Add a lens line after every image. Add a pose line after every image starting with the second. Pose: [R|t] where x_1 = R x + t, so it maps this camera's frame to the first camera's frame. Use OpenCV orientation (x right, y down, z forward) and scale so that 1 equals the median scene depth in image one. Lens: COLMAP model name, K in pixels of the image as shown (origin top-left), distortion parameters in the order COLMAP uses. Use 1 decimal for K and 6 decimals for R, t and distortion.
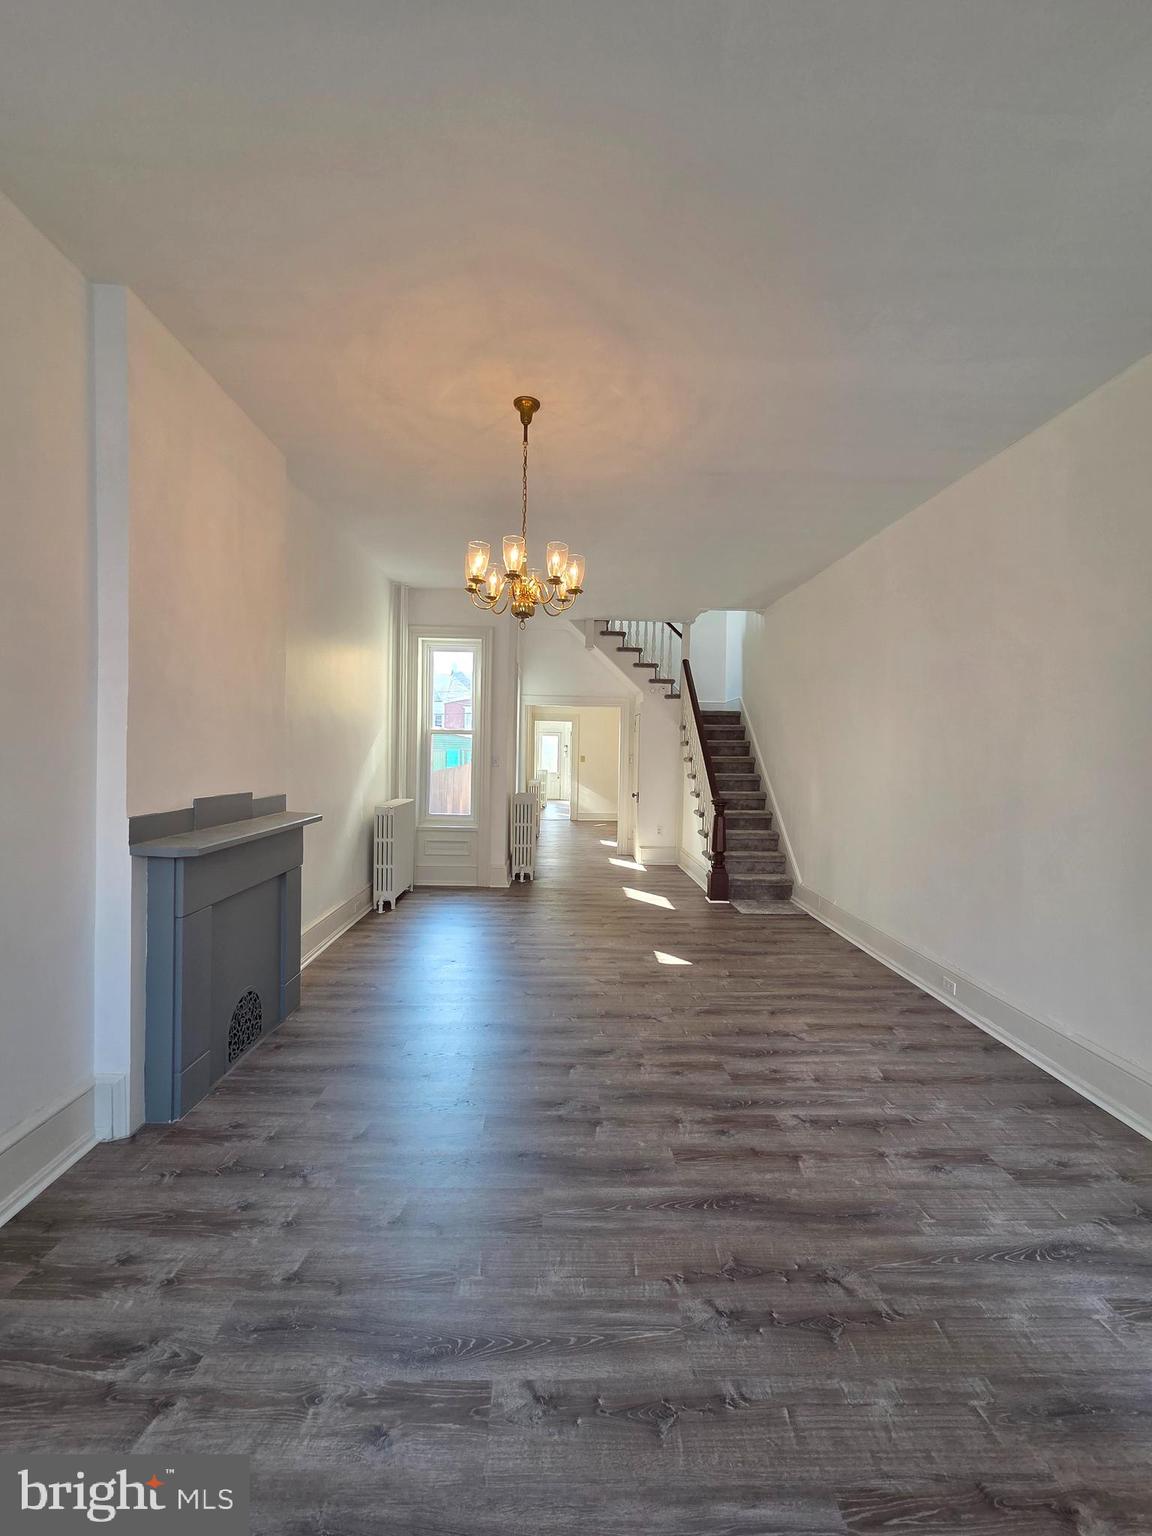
lens RADIAL K [[621.1, 0, 571.4], [0, 621.1, 763.1], [0, 0, 1]] dist [0.002093, 0.000510]
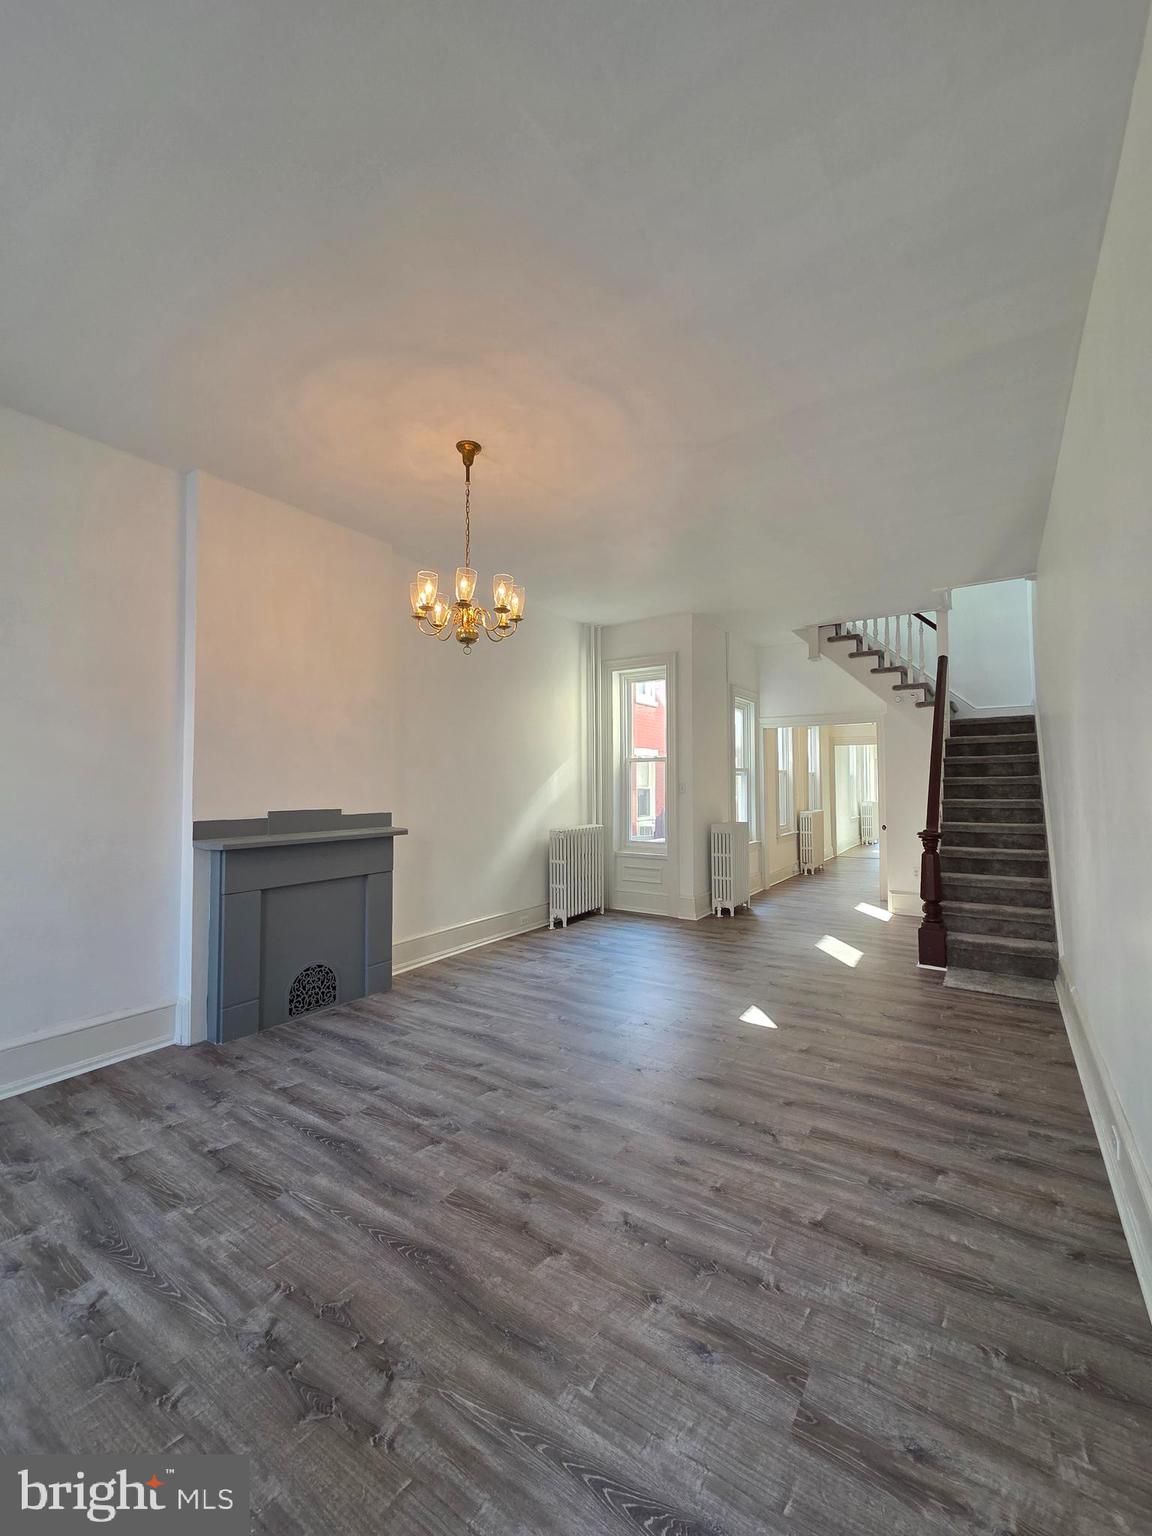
lens RADIAL K [[621.3, 0, 576.1], [0, 621.3, 763.4], [0, 0, 1]] dist [0.002905, -0.000659]
pose [[0.816240, -0.040649, -0.576281, 0.679219], [0.007267, 0.998165, -0.060115, 0.036740], [0.577668, 0.044881, 0.815037, 0.252537]]
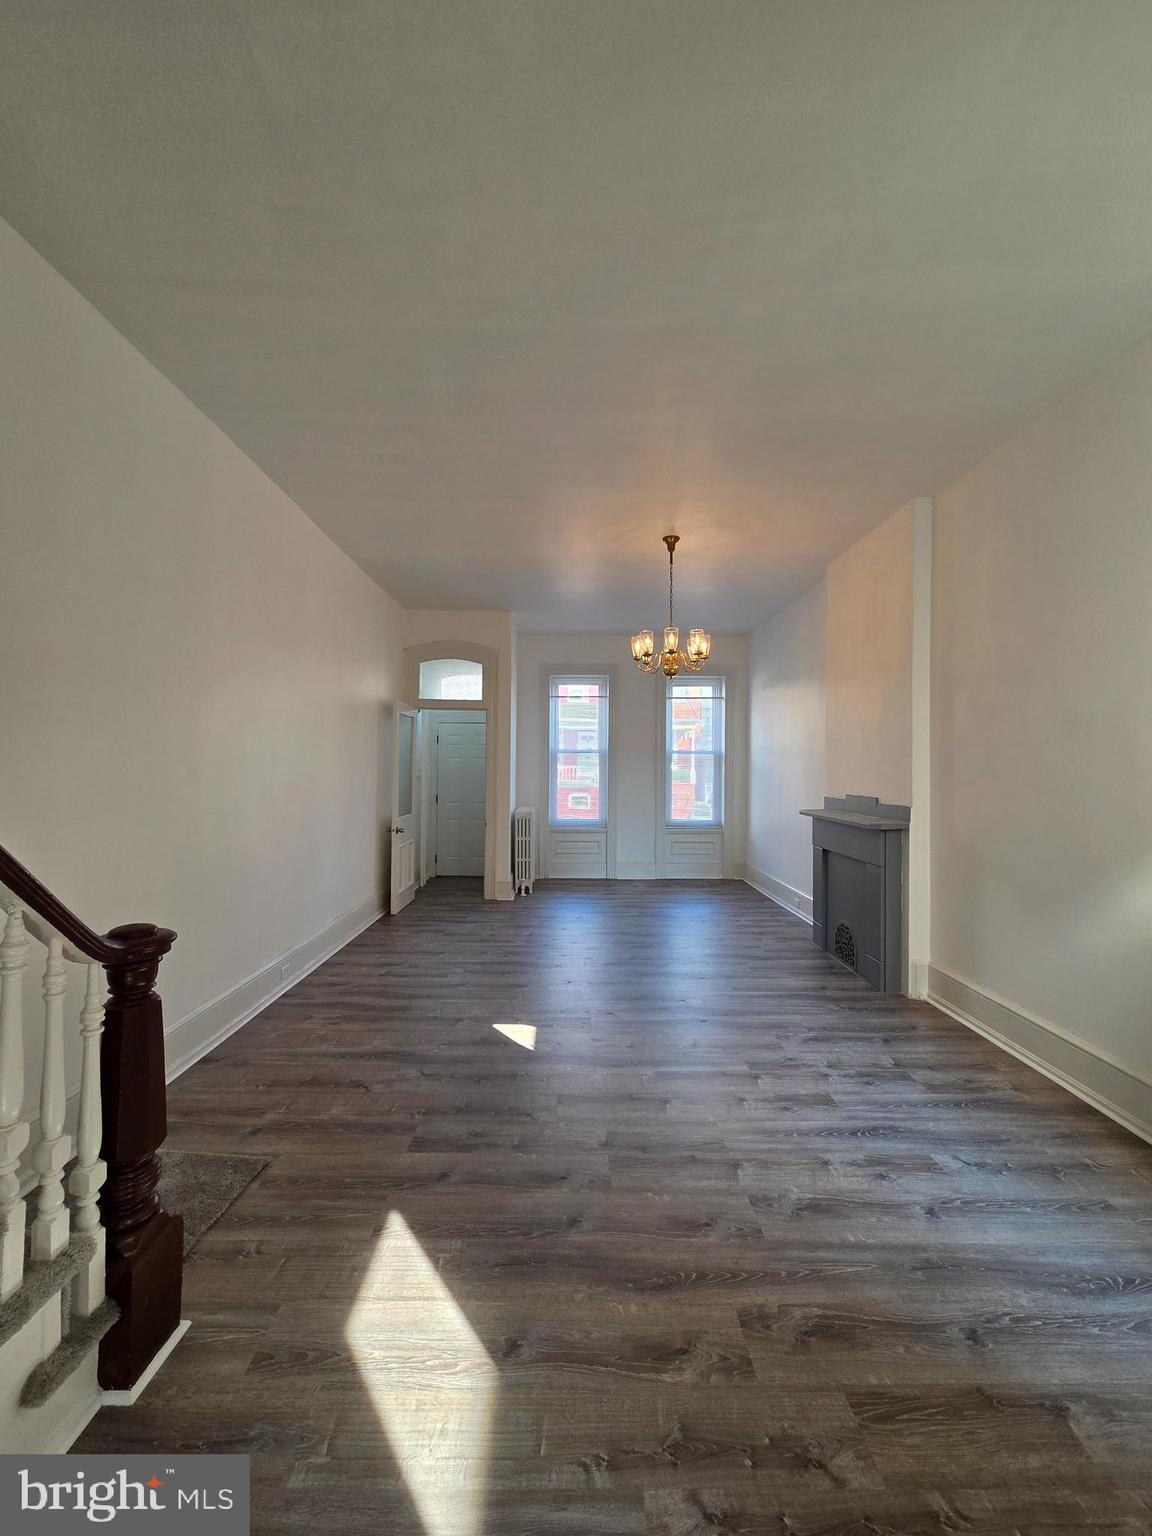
lens RADIAL K [[627.2, 0, 579.0], [0, 627.2, 765.0], [0, 0, 1]] dist [0.004019, -0.001113]
pose [[-0.999671, -0.024584, 0.007258, 0.132582], [-0.024469, 0.999581, 0.015476, -0.031203], [-0.007636, 0.015293, -0.999854, 2.576266]]
